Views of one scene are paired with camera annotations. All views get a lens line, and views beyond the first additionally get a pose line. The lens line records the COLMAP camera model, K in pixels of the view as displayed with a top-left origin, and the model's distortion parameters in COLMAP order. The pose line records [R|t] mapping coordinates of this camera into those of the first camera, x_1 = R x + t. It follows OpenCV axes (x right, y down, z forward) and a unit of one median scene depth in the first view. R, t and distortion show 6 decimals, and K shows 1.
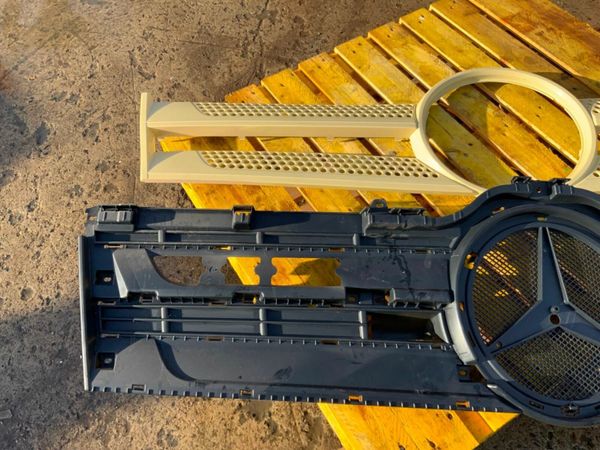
lens RADIAL K [[498.6, 0, 300.0], [0, 498.6, 225.0], [0, 0, 1]] dist [0.065580, -0.135135]
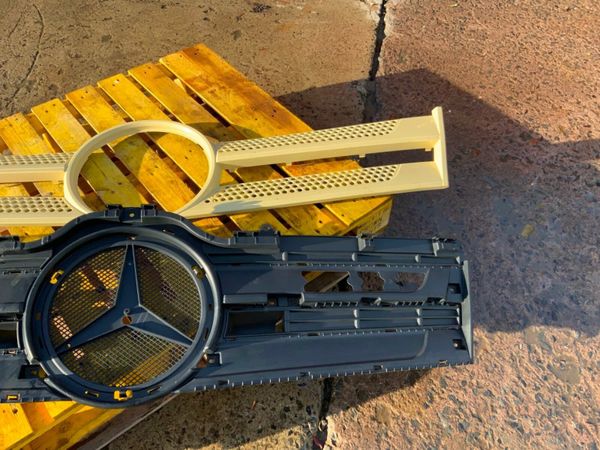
lens RADIAL K [[498.6, 0, 300.0], [0, 498.6, 225.0], [0, 0, 1]] dist [0.065580, -0.135135]
pose [[0.987641, -0.066402, 0.141970, 0.513966], [0.083426, 0.989558, -0.117535, 0.094592], [-0.132683, 0.127927, 0.982868, -0.168038]]
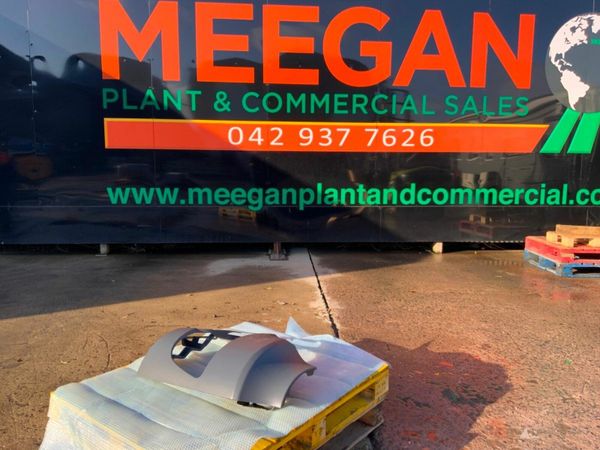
lens RADIAL K [[498.6, 0, 300.0], [0, 498.6, 225.0], [0, 0, 1]] dist [0.065580, -0.135135]
pose [[0.932528, 0.012513, 0.360882, -0.115919], [0.268391, 0.644580, -0.715879, 0.822331], [-0.241575, 0.764434, 0.597730, -0.601031]]
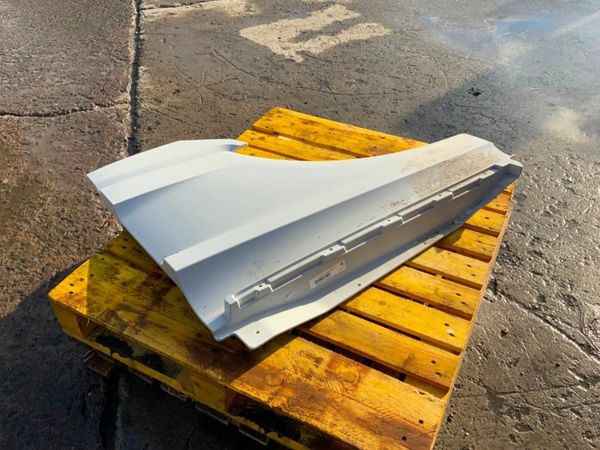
lens RADIAL K [[498.6, 0, 300.0], [0, 498.6, 225.0], [0, 0, 1]] dist [0.065580, -0.135135]
pose [[-0.855008, 0.366133, -0.367298, 0.747170], [-0.410034, -0.043602, 0.911027, -1.137838], [0.317542, 0.929541, 0.187407, 0.659124]]
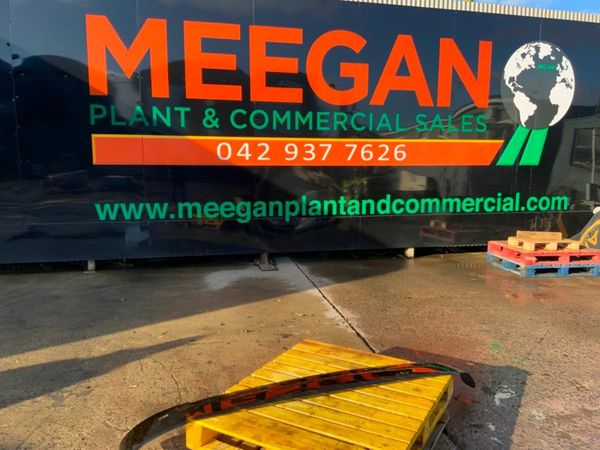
lens RADIAL K [[498.6, 0, 300.0], [0, 498.6, 225.0], [0, 0, 1]] dist [0.065580, -0.135135]
pose [[0.869376, -0.009776, 0.494055, -0.786364], [0.384845, 0.640544, -0.664528, 0.710556], [-0.309967, 0.767860, 0.560635, -0.686540]]
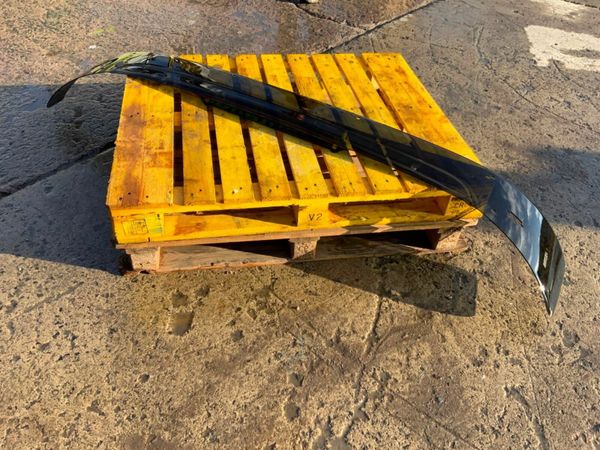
lens RADIAL K [[498.6, 0, 300.0], [0, 498.6, 225.0], [0, 0, 1]] dist [0.065580, -0.135135]
pose [[-0.930976, -0.258381, 0.257918, -0.173850], [0.289757, -0.093180, 0.952554, -1.463725], [-0.222089, 0.961539, 0.161616, 0.947206]]
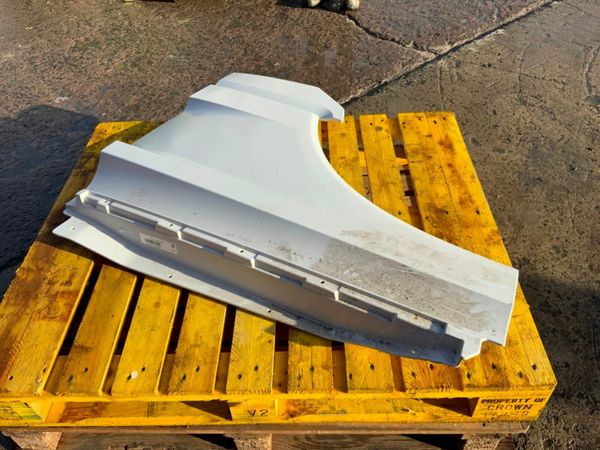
lens RADIAL K [[498.6, 0, 300.0], [0, 498.6, 225.0], [0, 0, 1]] dist [0.065580, -0.135135]
pose [[-0.843533, -0.309096, 0.439217, -0.207162], [0.488042, -0.099753, 0.867101, -0.954634], [-0.224204, 0.945785, 0.234997, 0.640936]]
